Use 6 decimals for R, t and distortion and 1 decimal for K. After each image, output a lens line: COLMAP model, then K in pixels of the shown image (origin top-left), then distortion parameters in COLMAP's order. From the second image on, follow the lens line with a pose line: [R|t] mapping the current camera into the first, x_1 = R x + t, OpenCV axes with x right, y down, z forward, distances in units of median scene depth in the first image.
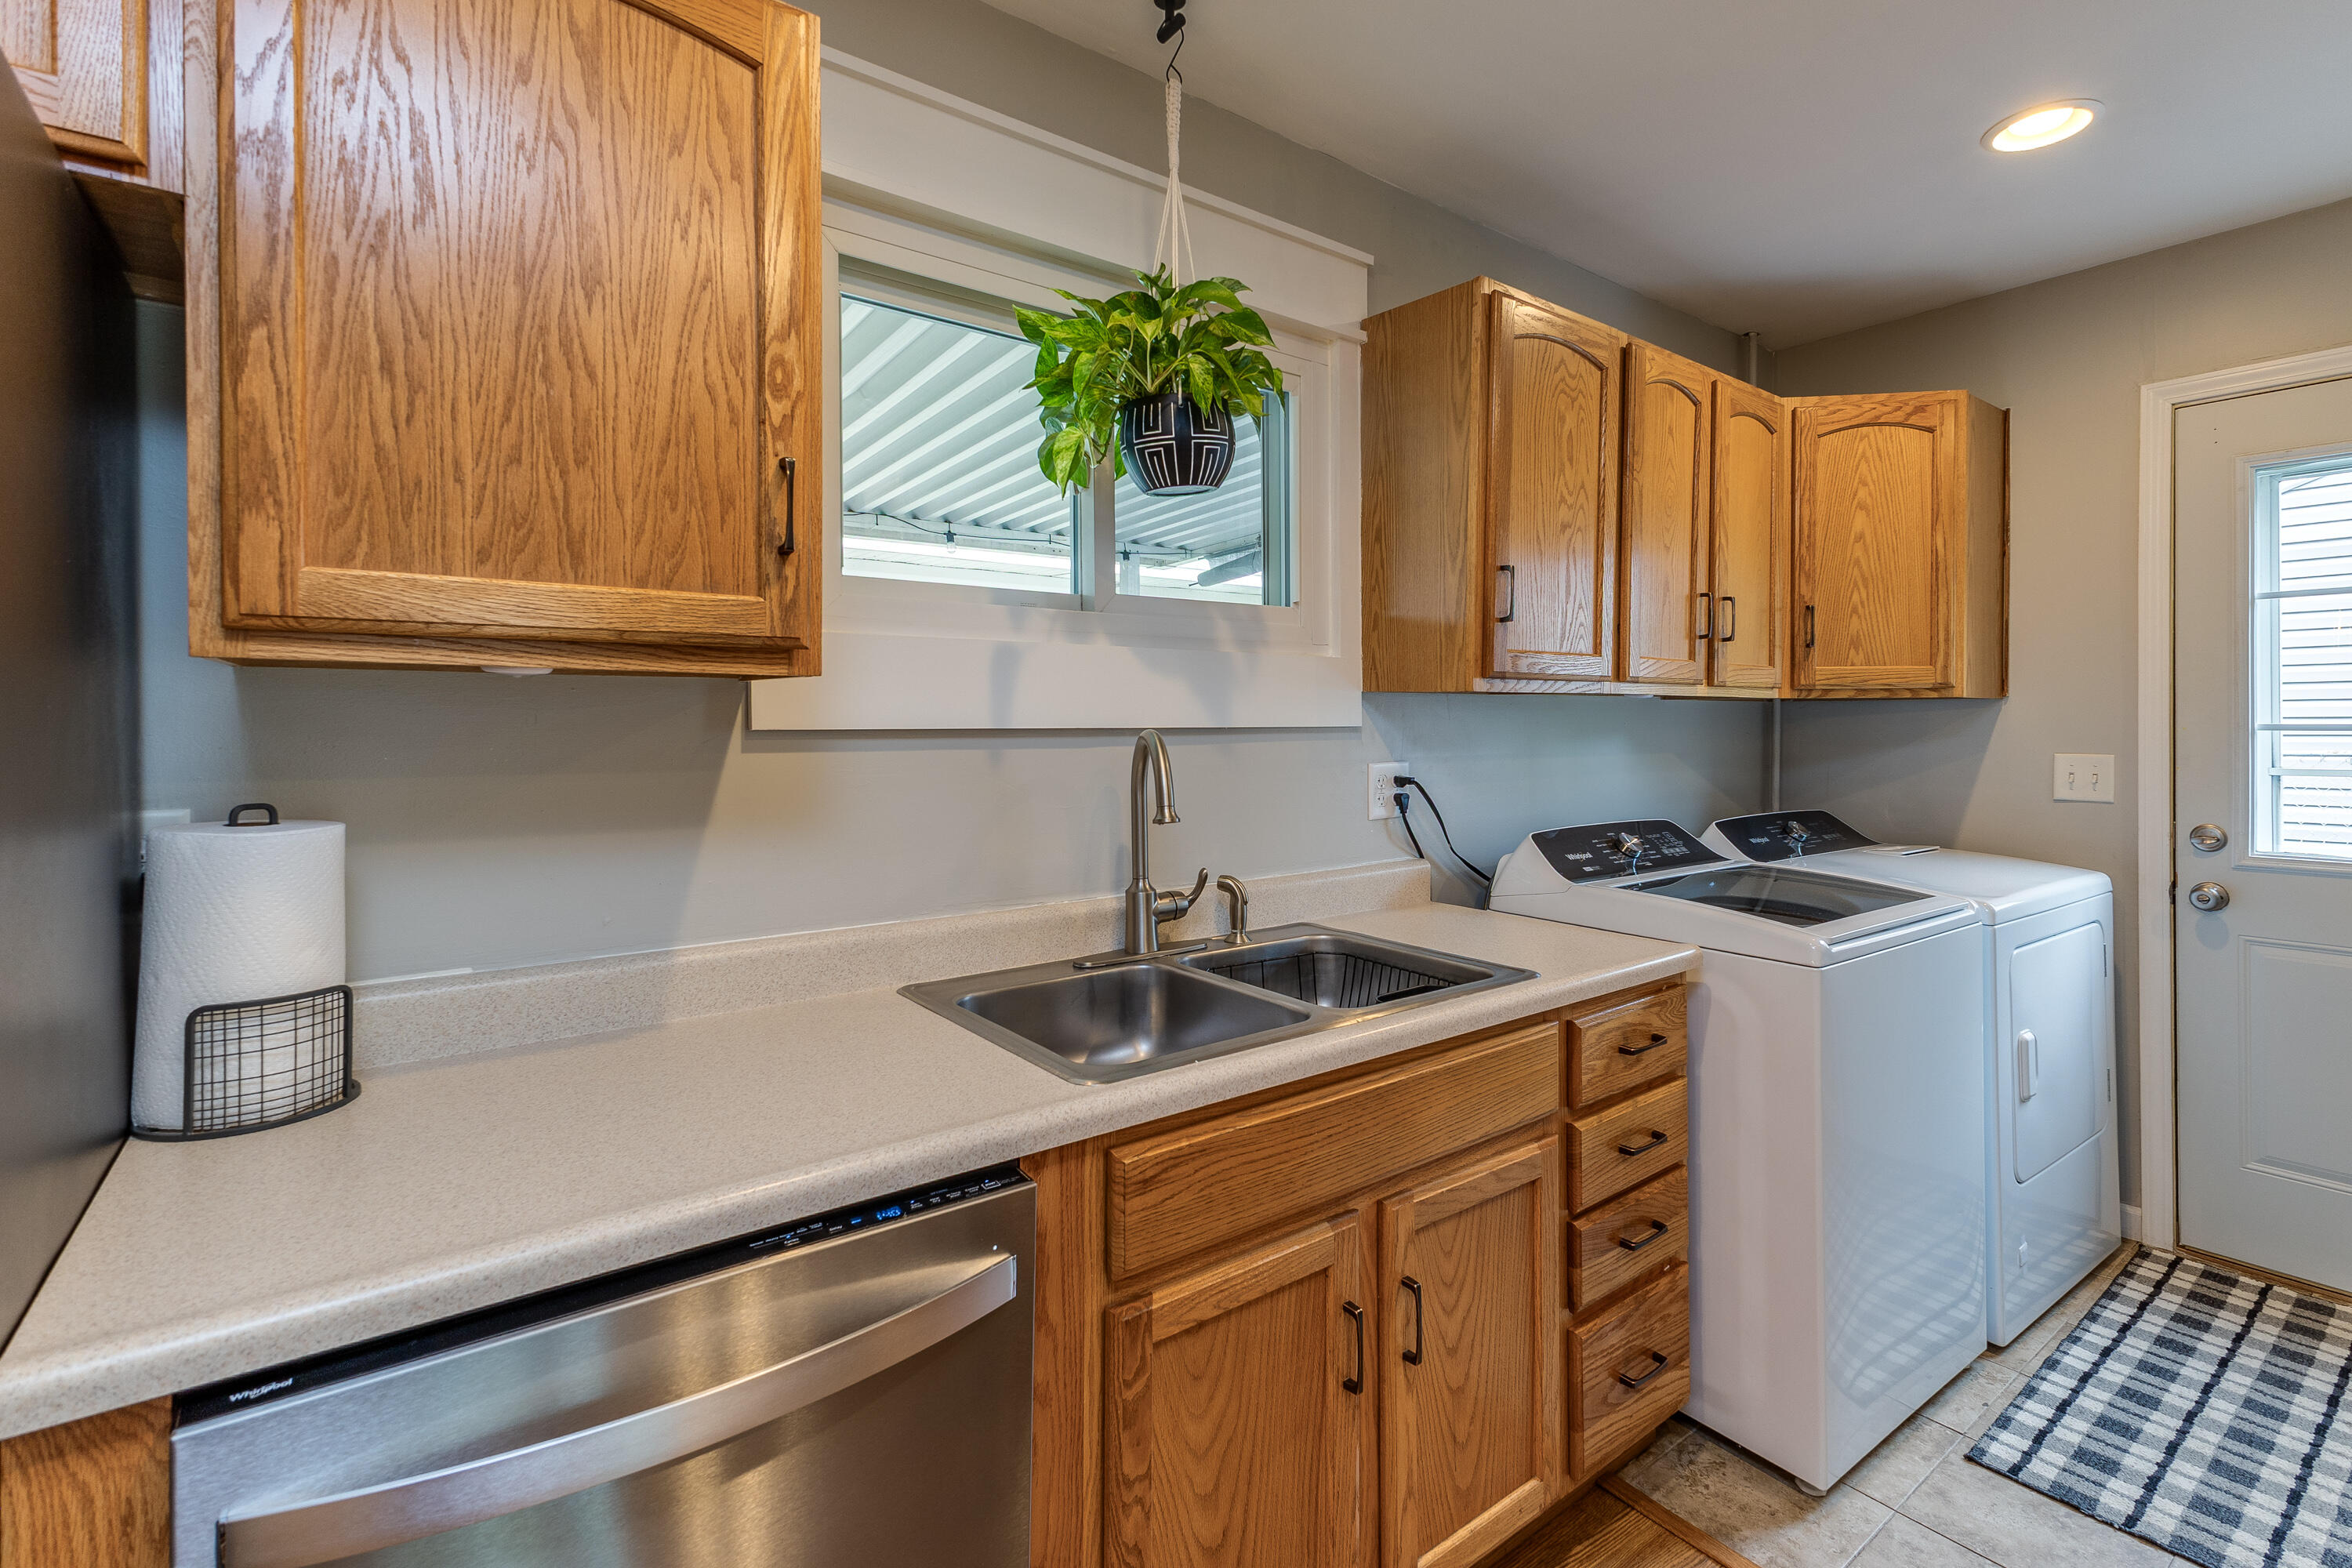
lens RADIAL K [[1064.8, 0, 1222.1], [0, 1064.8, 729.1], [0, 0, 1]] dist [0.022131, -0.006119]
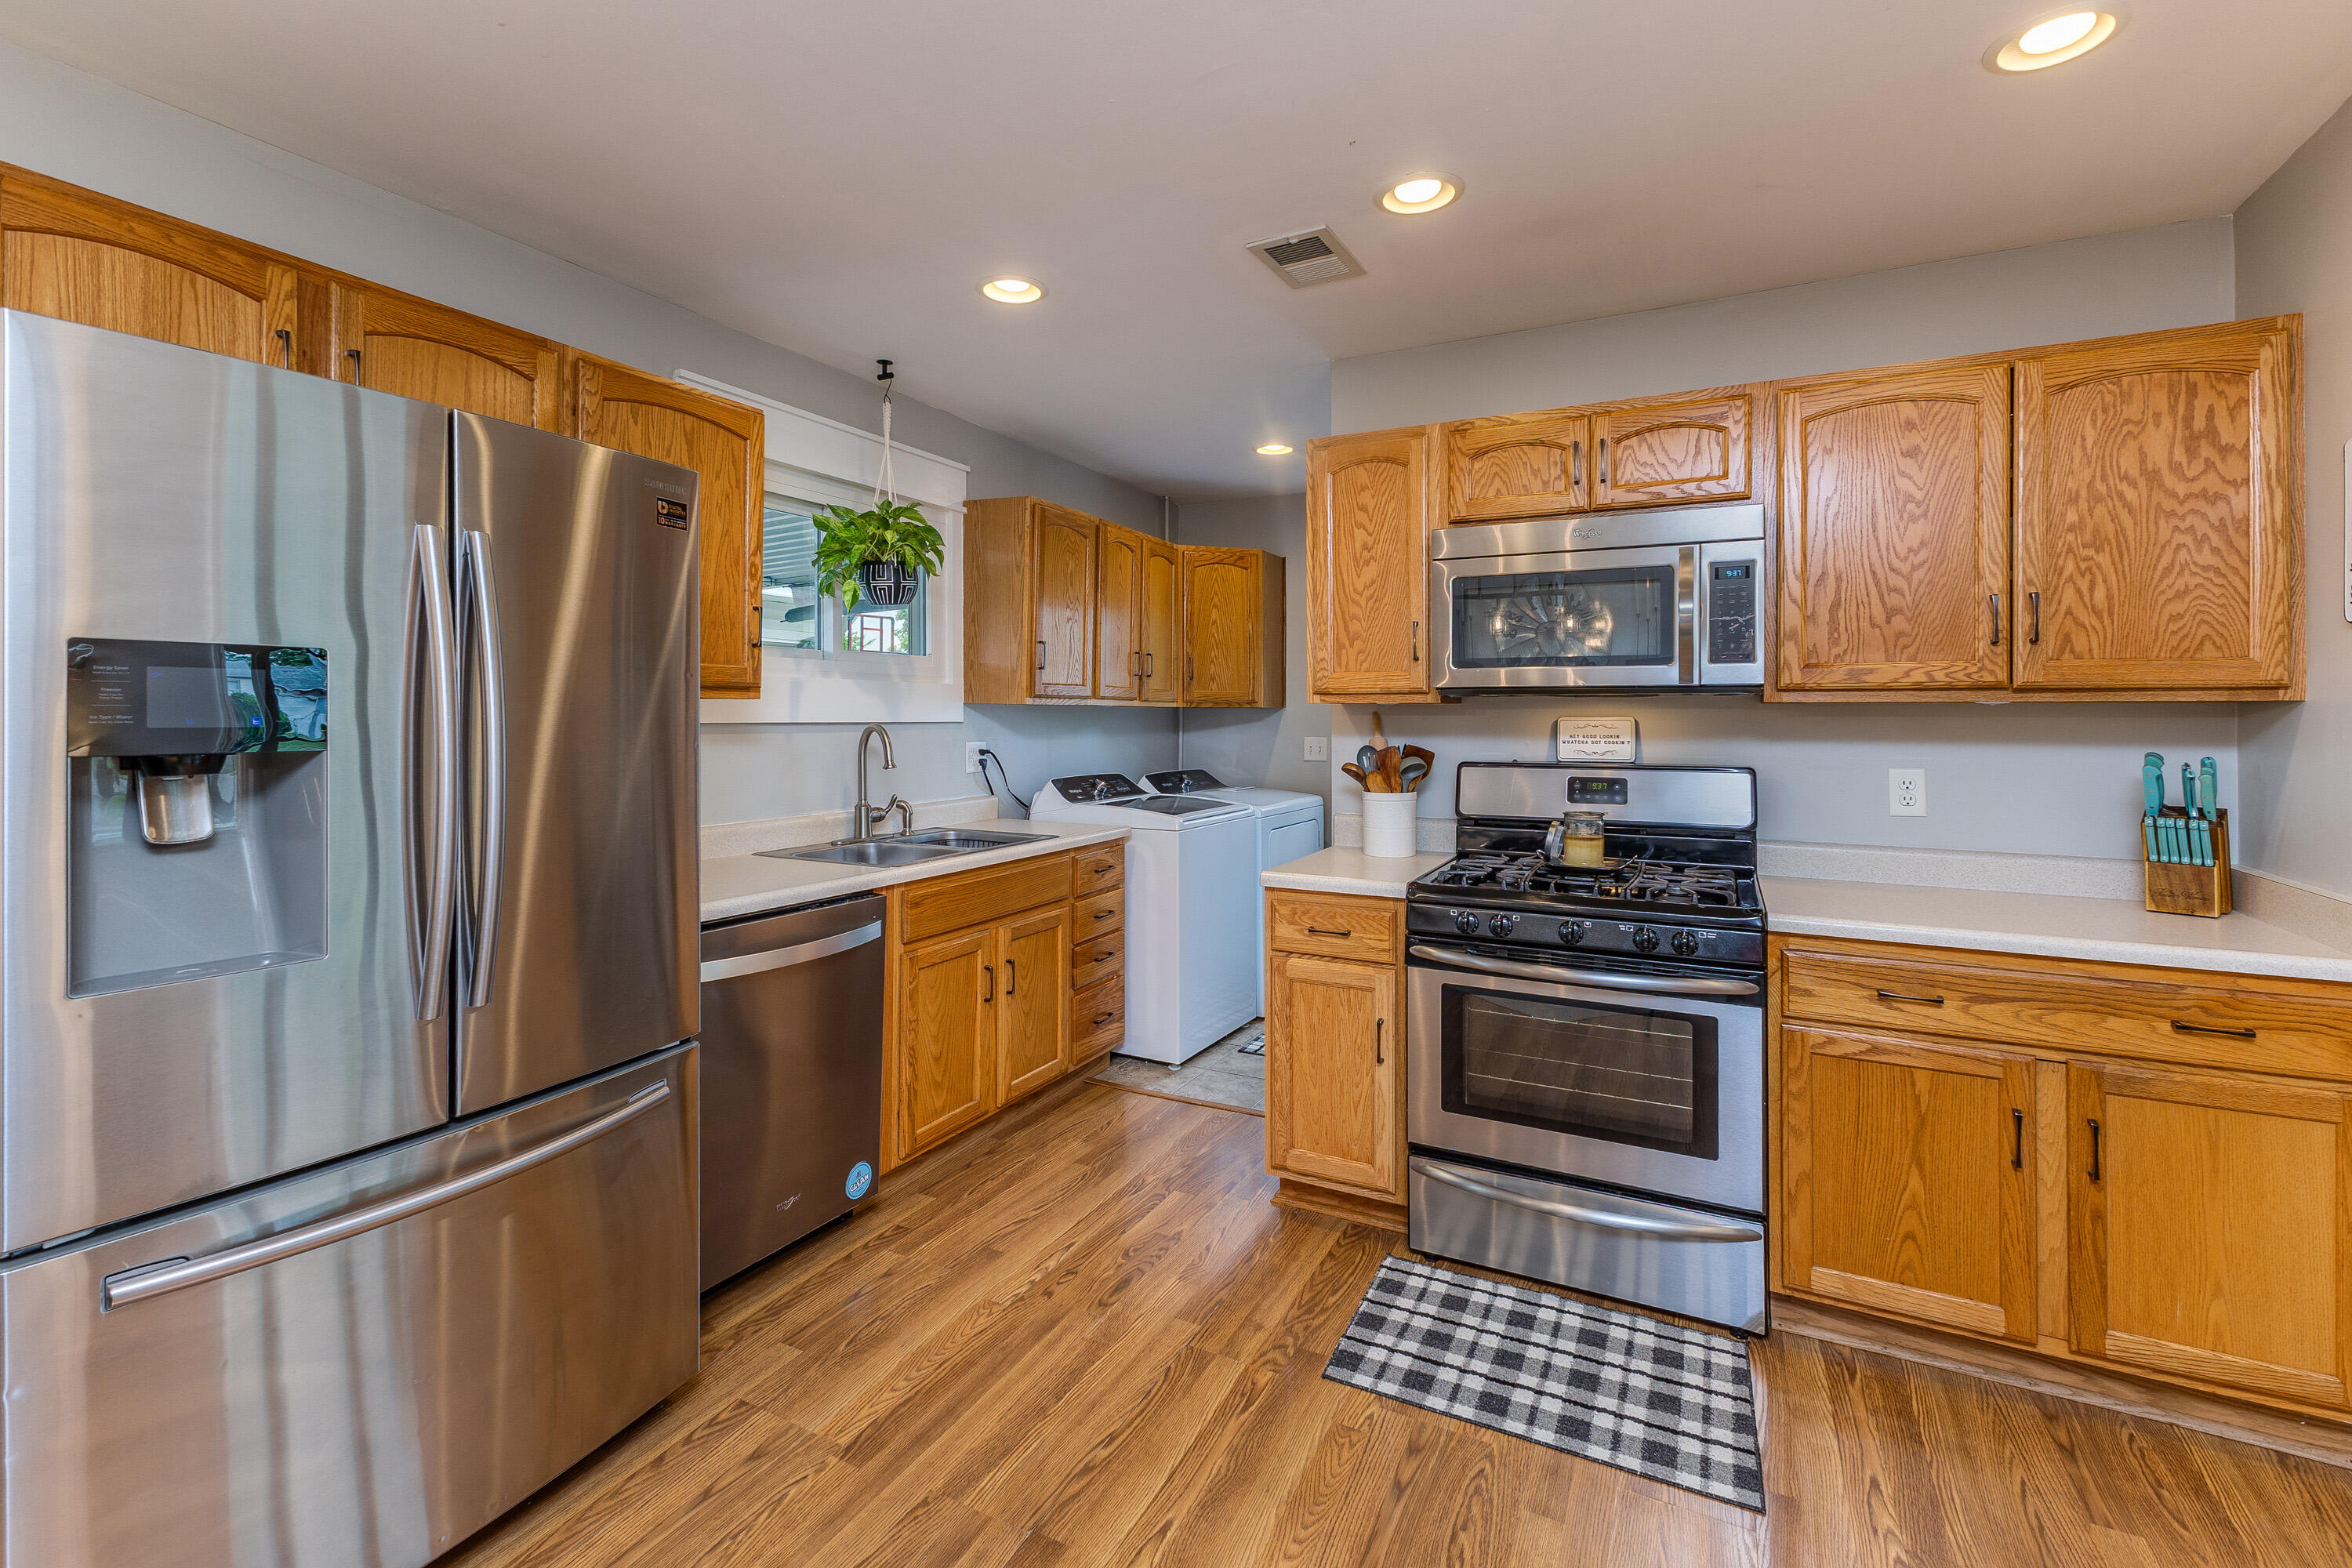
lens RADIAL K [[1042.8, 0, 1168.7], [0, 1042.8, 716.3], [0, 0, 1]] dist [0.009048, 0.000124]
pose [[0.910959, 0.005214, 0.412464, -0.313954], [-0.003021, 0.999978, -0.005968, -0.002582], [-0.412486, 0.004191, 0.910954, -0.851686]]
